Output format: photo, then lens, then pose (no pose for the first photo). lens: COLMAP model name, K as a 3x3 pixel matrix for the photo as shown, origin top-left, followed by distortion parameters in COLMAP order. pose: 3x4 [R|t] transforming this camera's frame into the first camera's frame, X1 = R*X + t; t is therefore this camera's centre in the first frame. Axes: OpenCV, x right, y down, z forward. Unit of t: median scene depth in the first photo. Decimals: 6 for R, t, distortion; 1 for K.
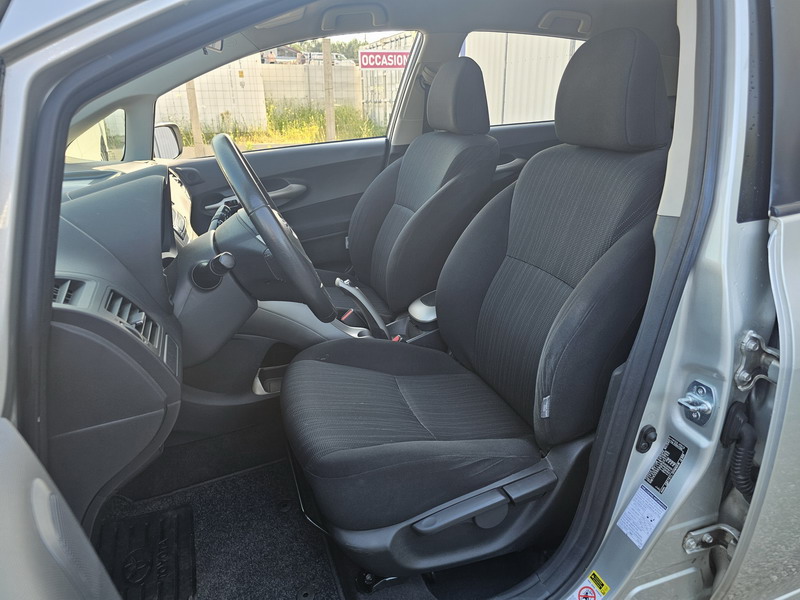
lens RADIAL K [[542.9, 0, 398.4], [0, 542.9, 299.6], [0, 0, 1]] dist [0.047728, -0.037748]
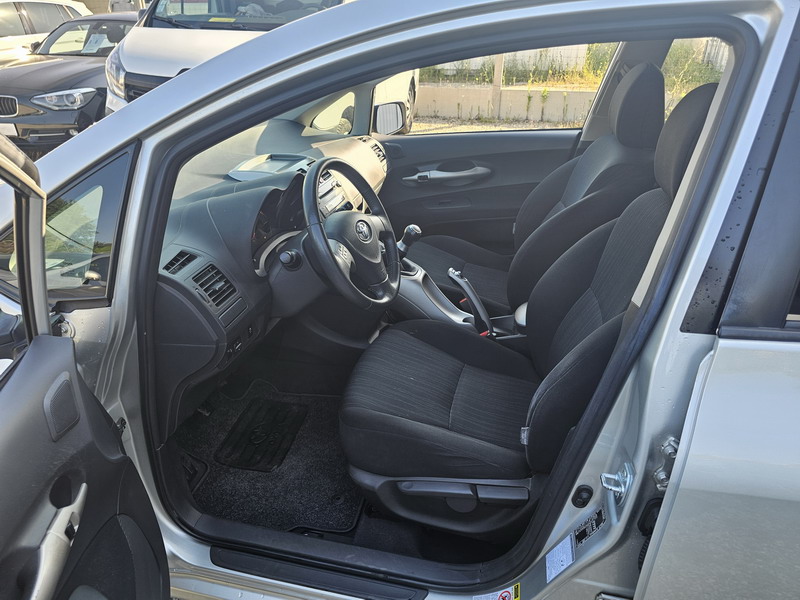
lens RADIAL K [[542.9, 0, 398.4], [0, 542.9, 299.6], [0, 0, 1]] dist [0.047728, -0.037748]
pose [[0.845810, 0.252035, -0.470195, 0.478575], [-0.197438, 0.966670, 0.162996, -0.191468], [0.495604, -0.045030, 0.867381, -0.078428]]
